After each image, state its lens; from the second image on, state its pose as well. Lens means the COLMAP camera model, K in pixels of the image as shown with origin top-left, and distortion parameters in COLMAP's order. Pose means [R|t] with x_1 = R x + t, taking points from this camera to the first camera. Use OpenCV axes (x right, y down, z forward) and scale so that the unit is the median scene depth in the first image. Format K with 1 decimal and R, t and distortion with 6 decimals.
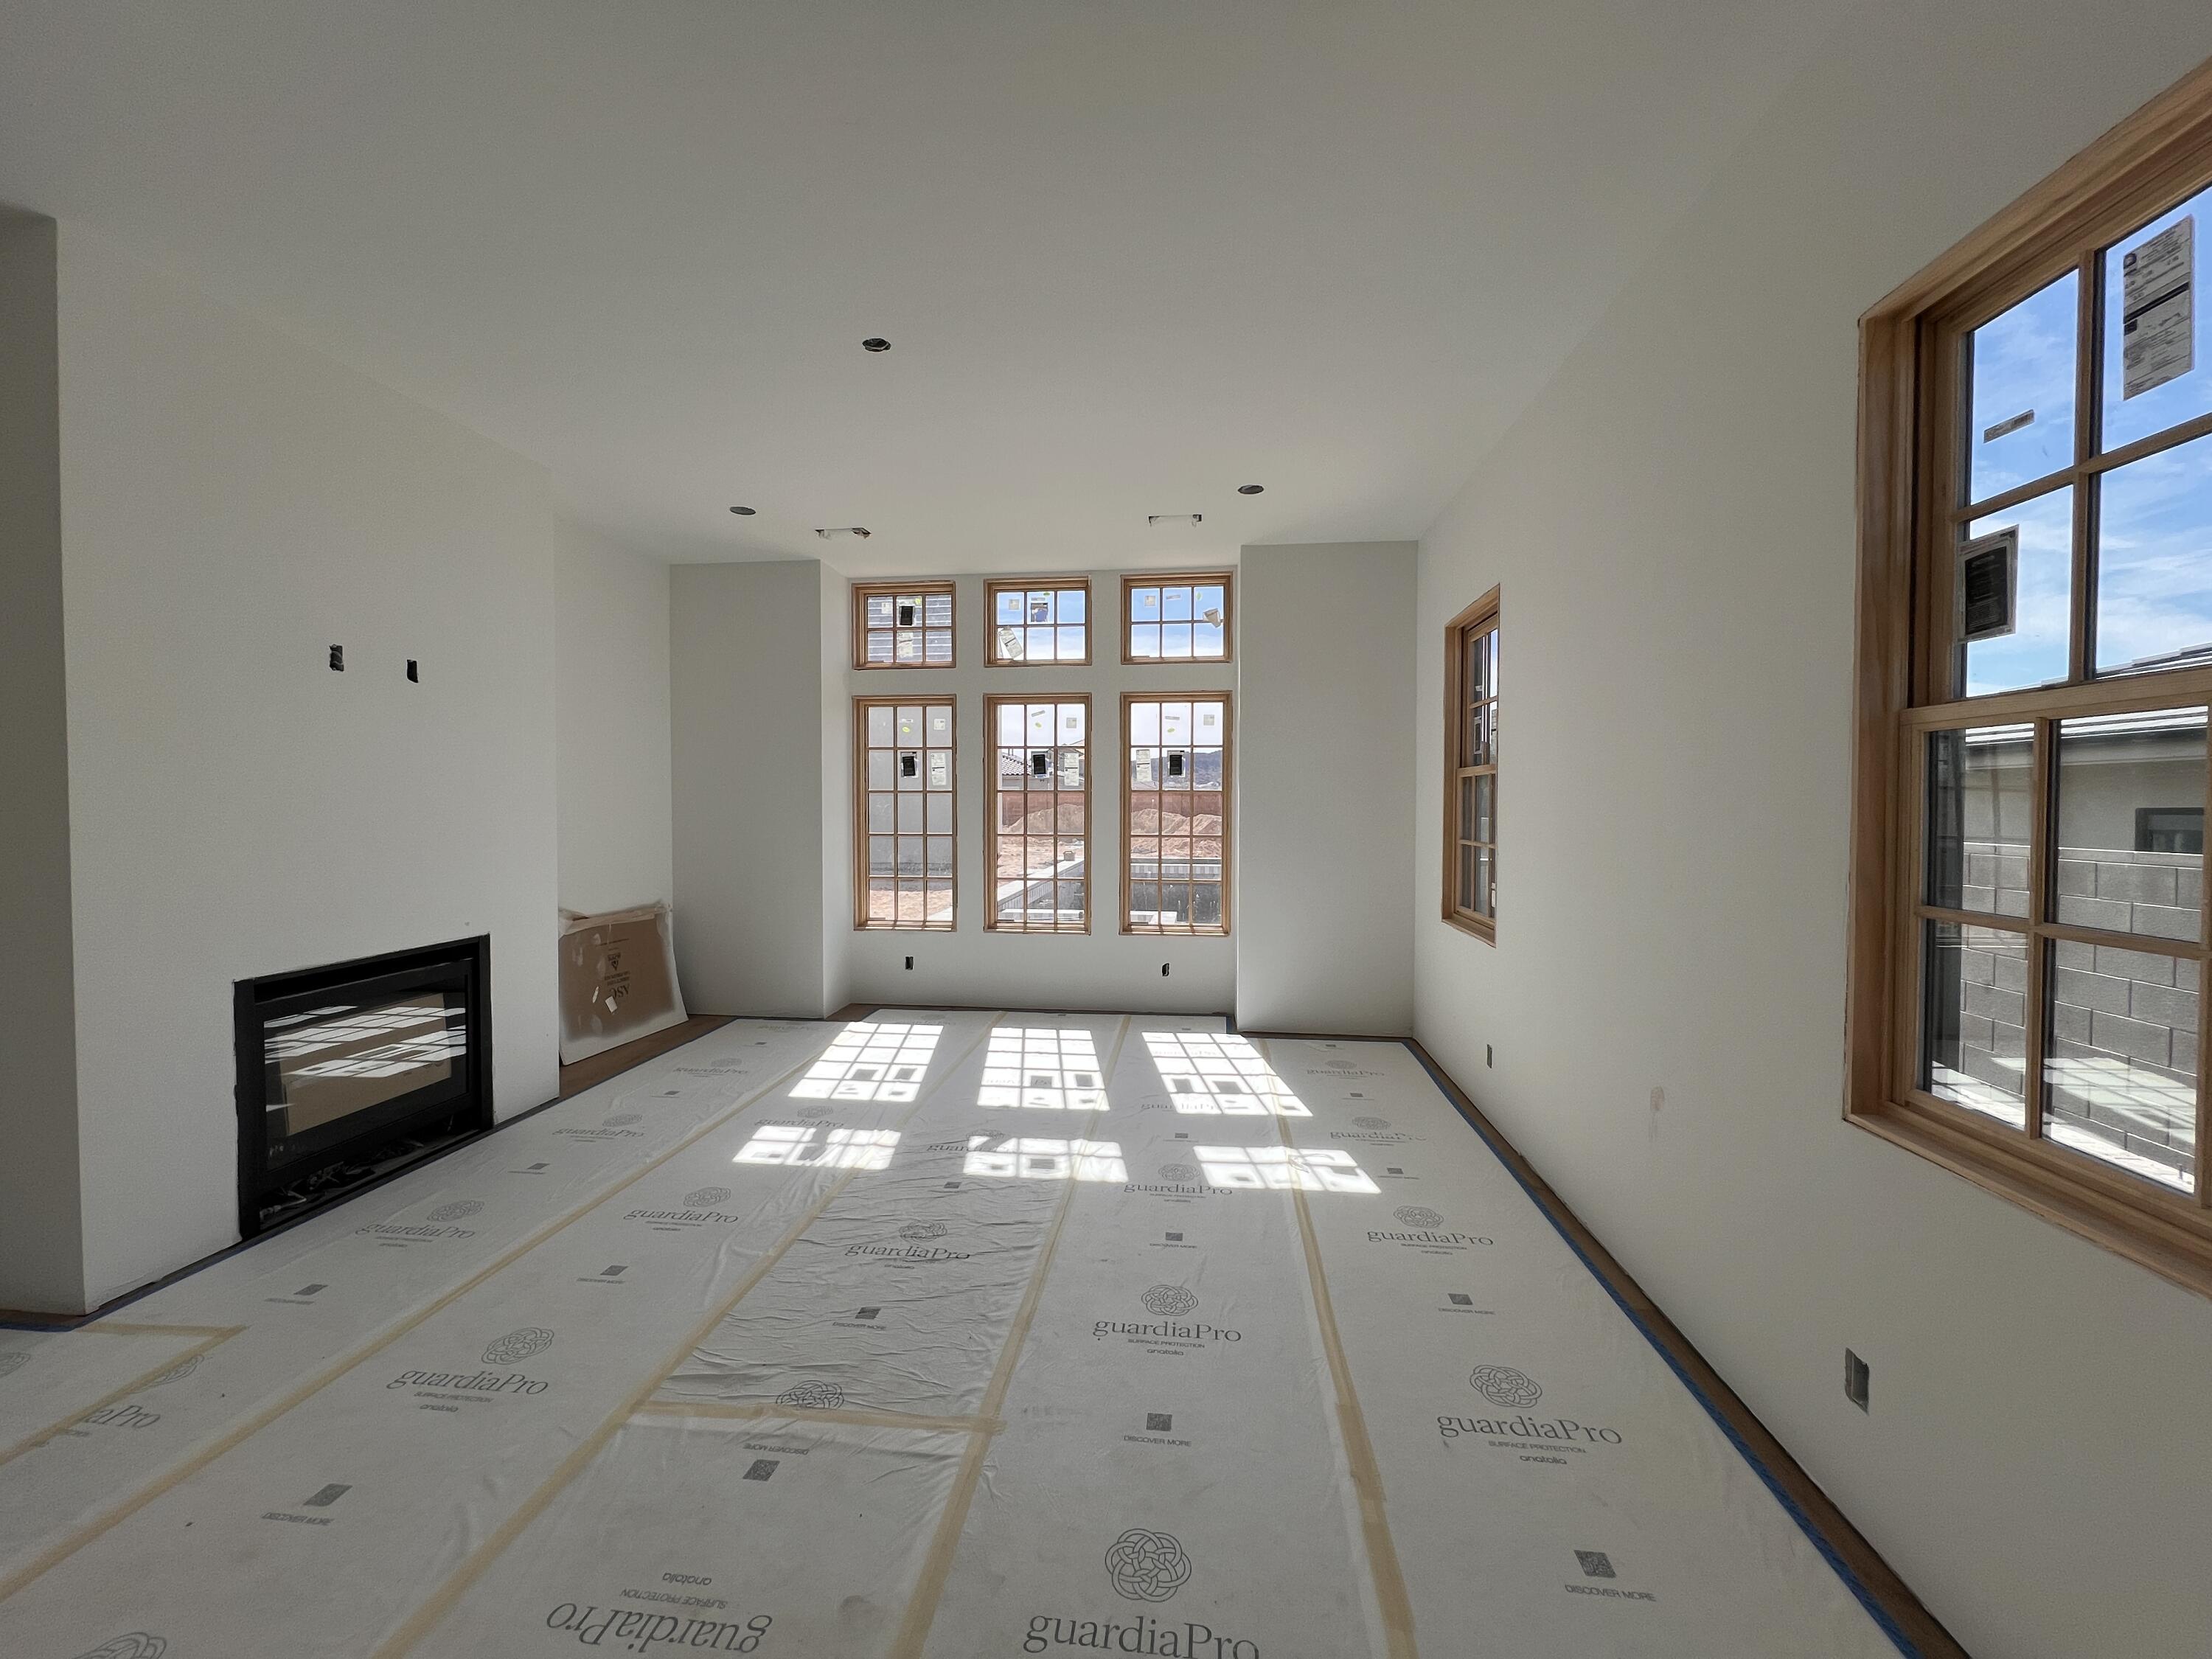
lens RADIAL K [[883.9, 0, 1100.8], [0, 883.9, 820.6], [0, 0, 1]] dist [-0.006119, 0.000655]
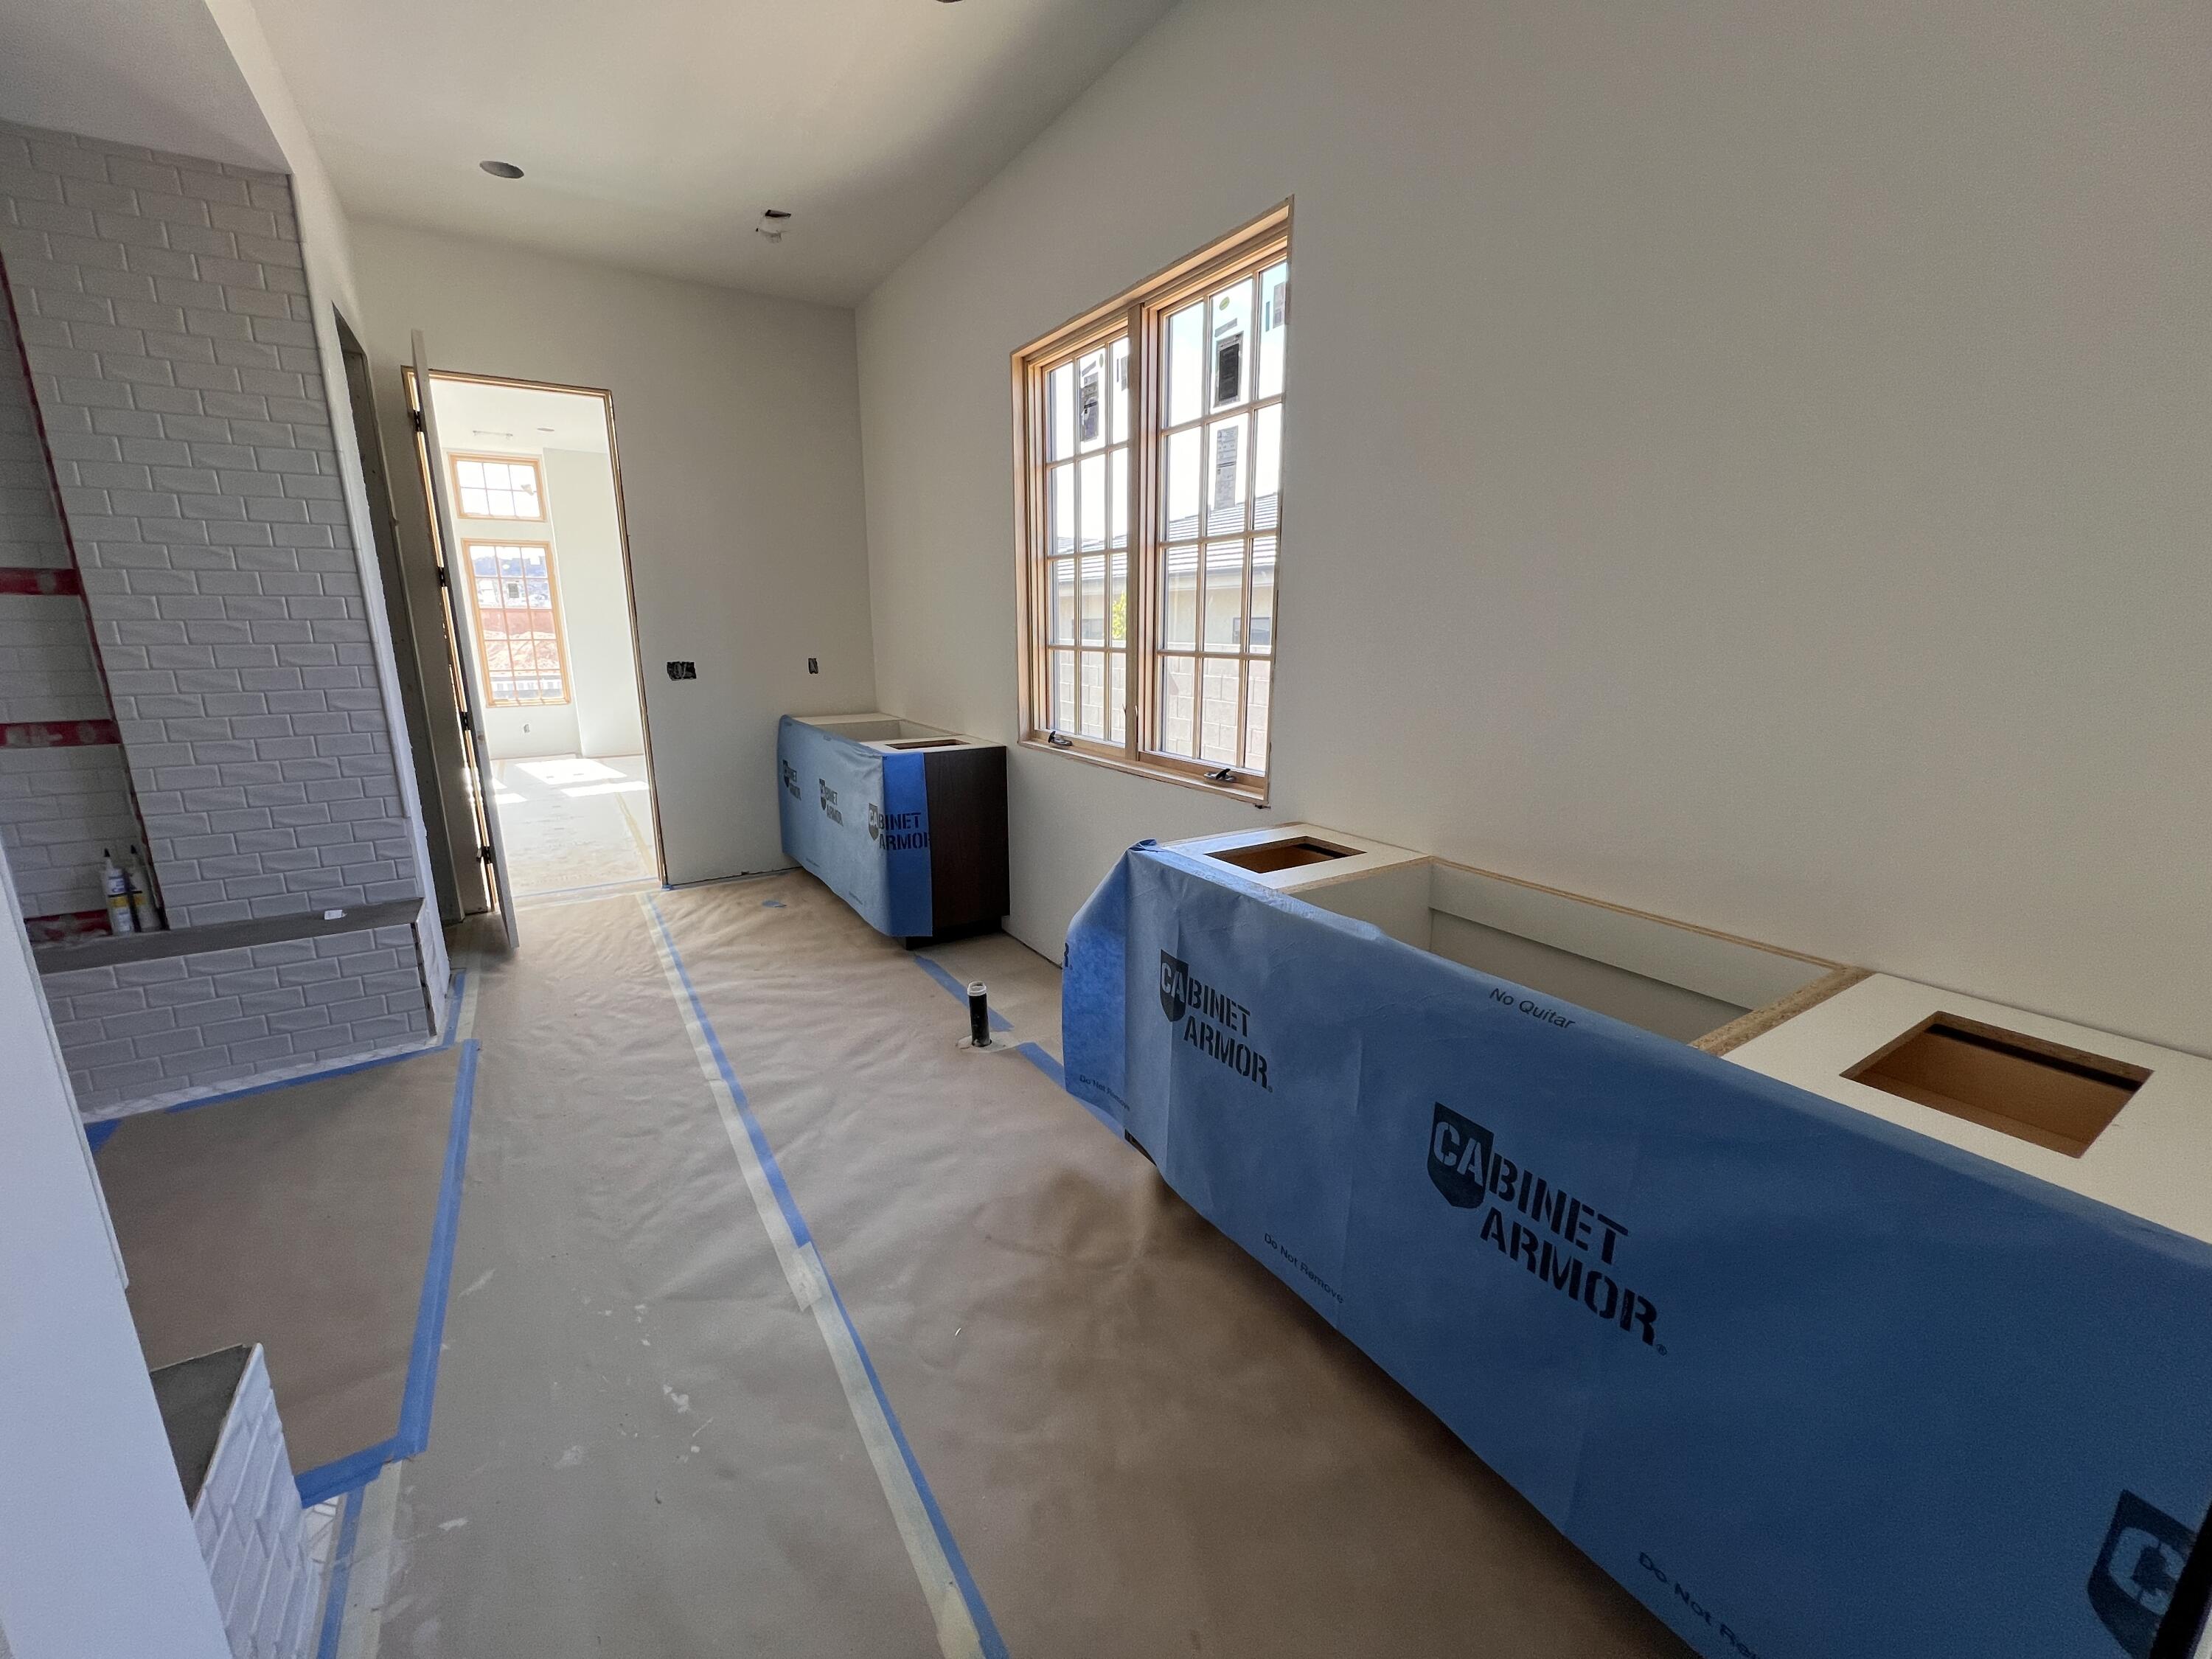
lens RADIAL K [[883.9, 0, 1100.8], [0, 883.9, 820.6], [0, 0, 1]] dist [-0.006119, 0.000655]
pose [[0.781037, -0.144461, 0.607546, -0.100408], [0.016911, 0.977412, 0.210667, 0.019075], [-0.624255, -0.154265, 0.765838, -0.818085]]
